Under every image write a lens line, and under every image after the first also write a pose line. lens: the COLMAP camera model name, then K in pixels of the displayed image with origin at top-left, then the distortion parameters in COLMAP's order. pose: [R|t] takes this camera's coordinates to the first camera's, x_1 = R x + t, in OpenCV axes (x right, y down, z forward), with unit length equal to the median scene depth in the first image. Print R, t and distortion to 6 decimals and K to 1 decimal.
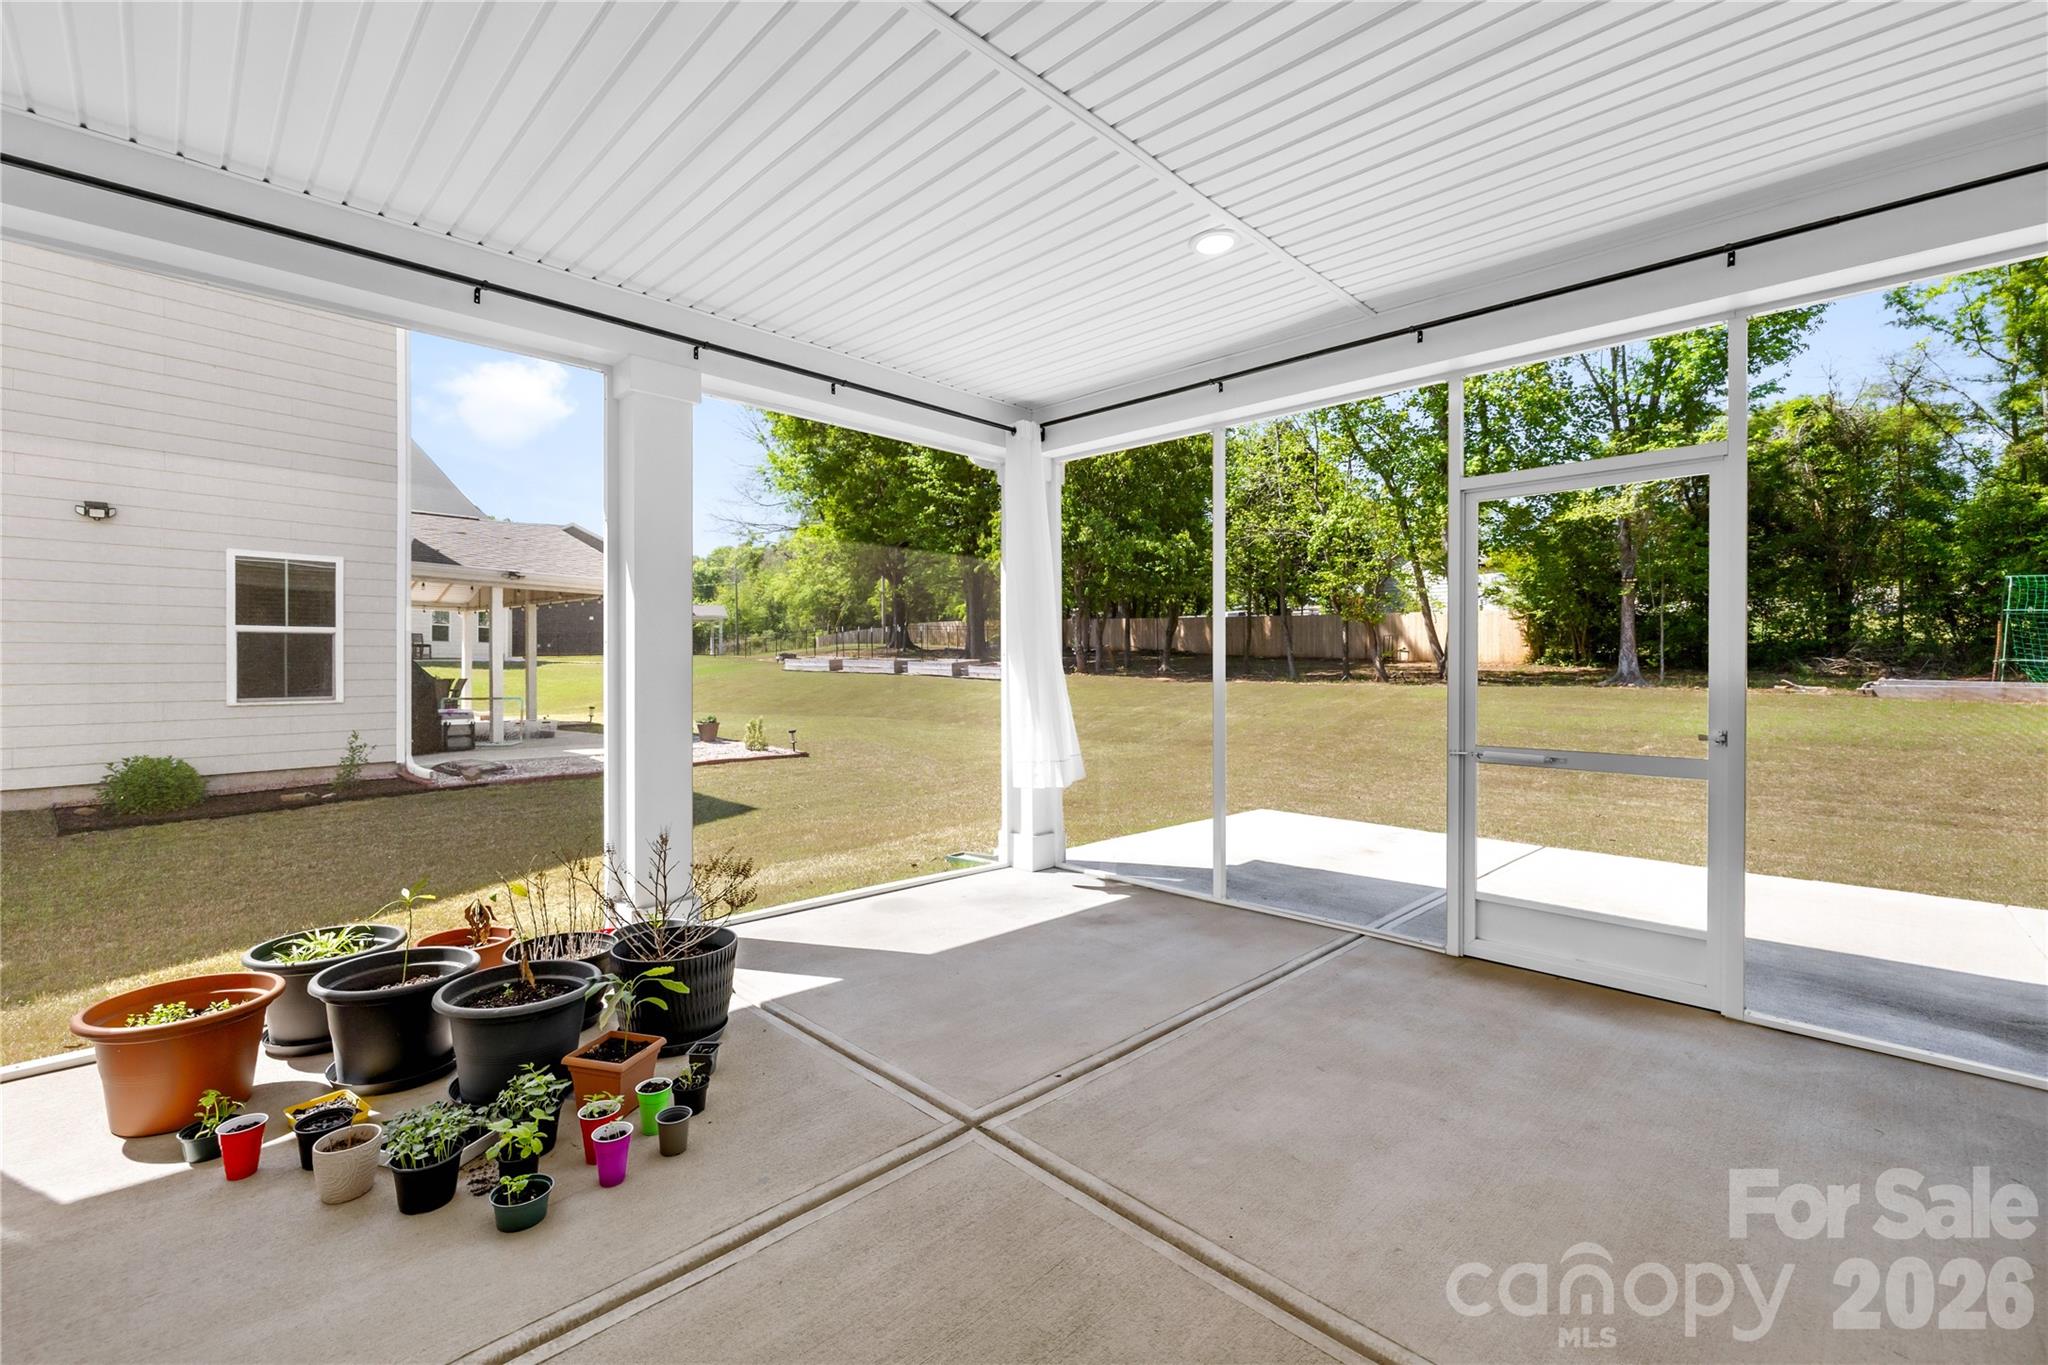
lens RADIAL K [[859.2, 0, 1017.5], [0, 859.2, 674.4], [0, 0, 1]] dist [0.001228, 0.000257]
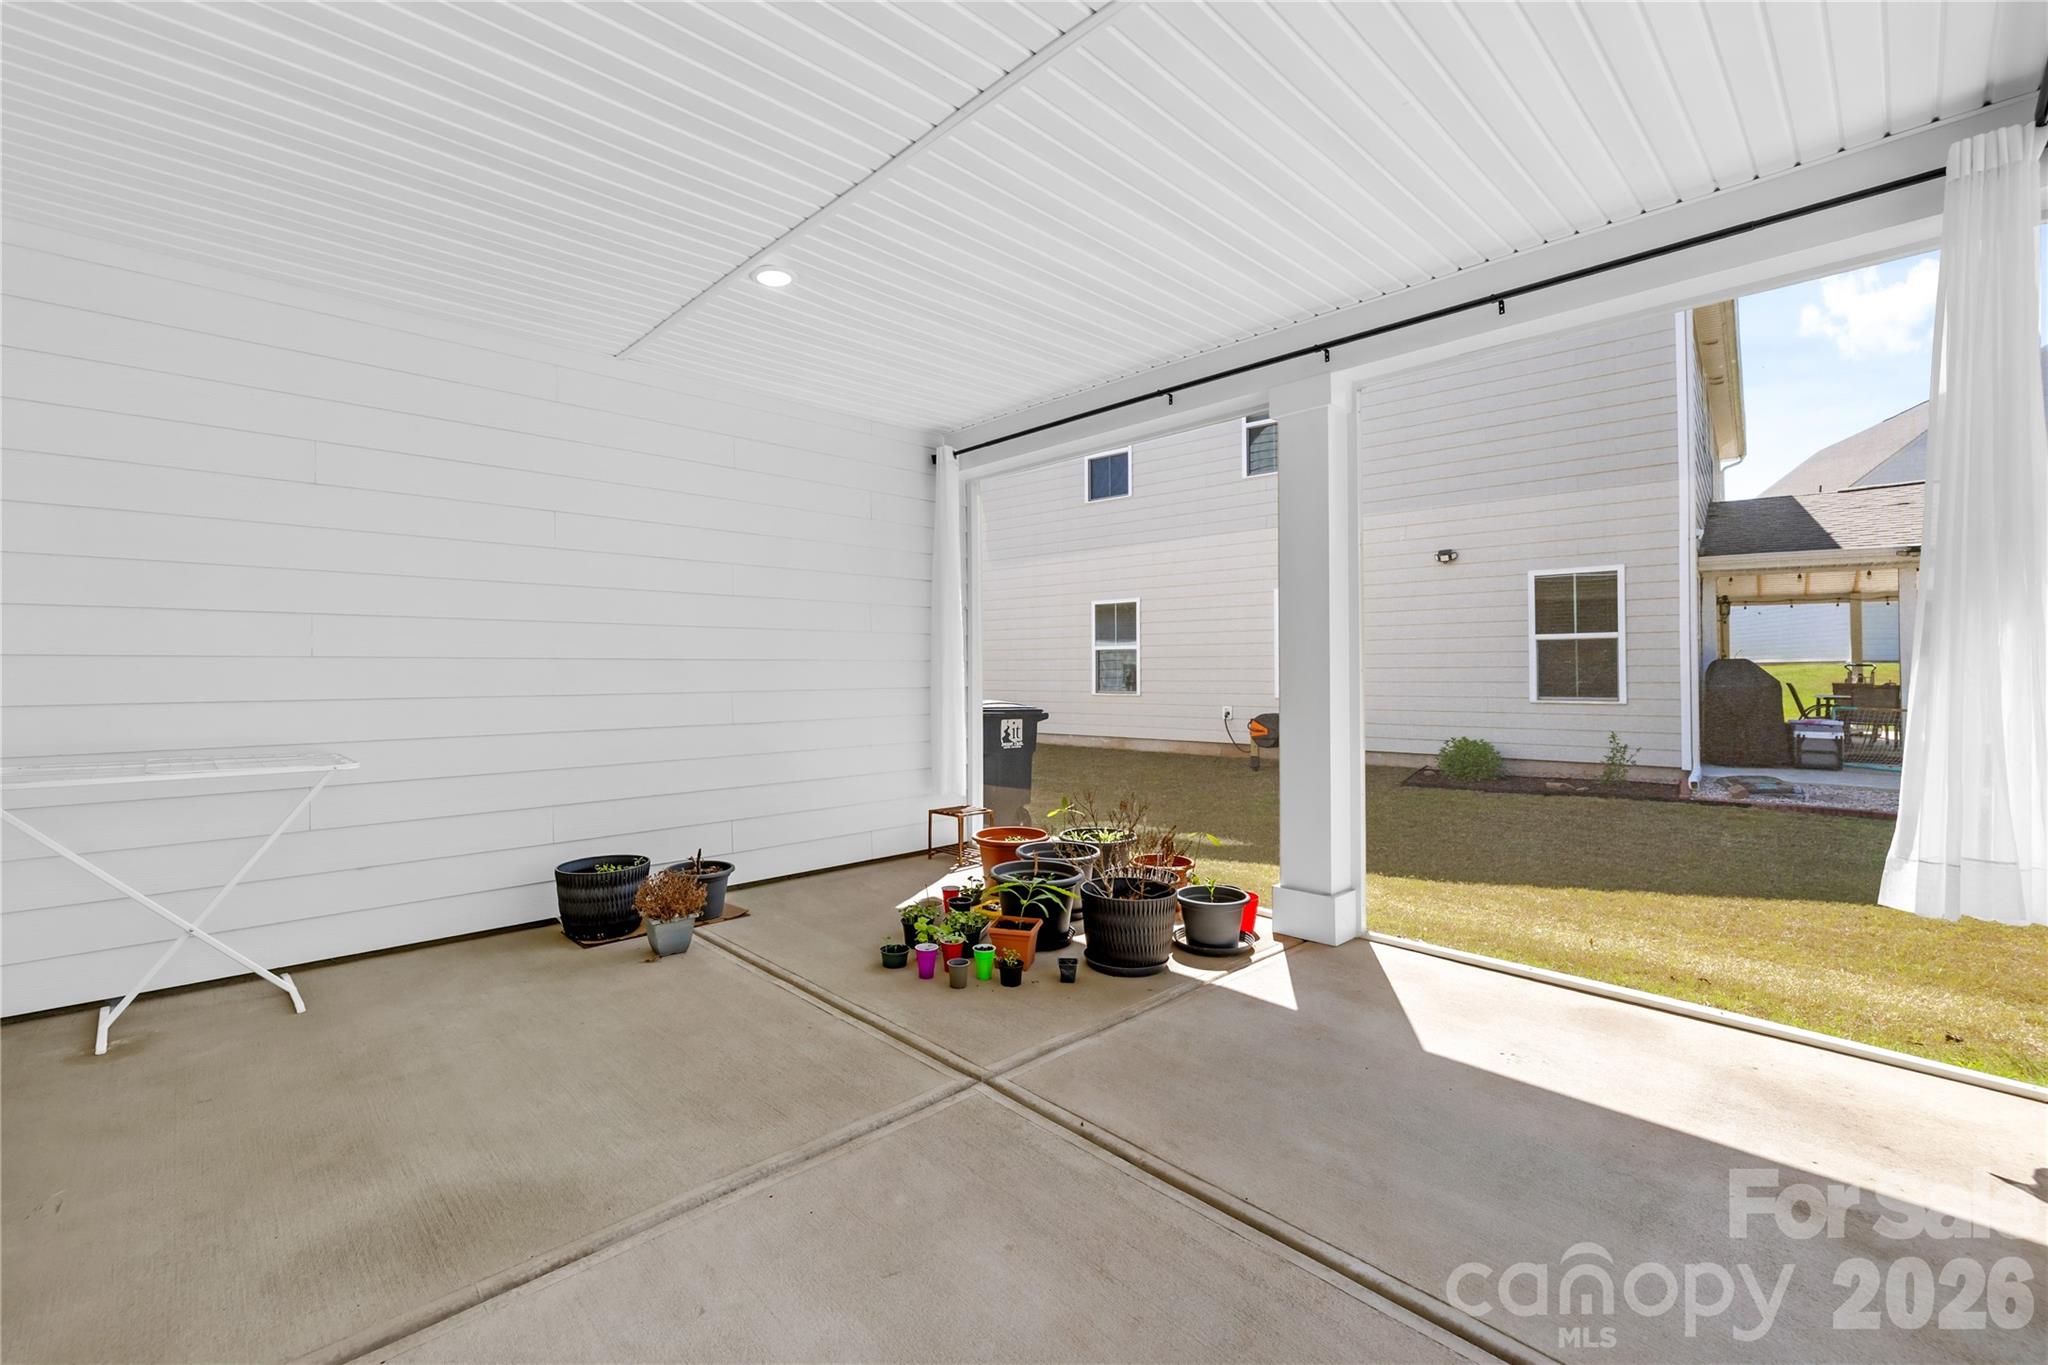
lens RADIAL K [[872.7, 0, 1008.7], [0, 872.7, 657.9], [0, 0, 1]] dist [-0.000271, -0.000194]
pose [[-0.019148, -0.016098, -0.999687, 0.335129], [-0.010362, 0.999820, -0.015902, 0.001657], [0.999763, 0.010054, -0.019312, 0.330652]]
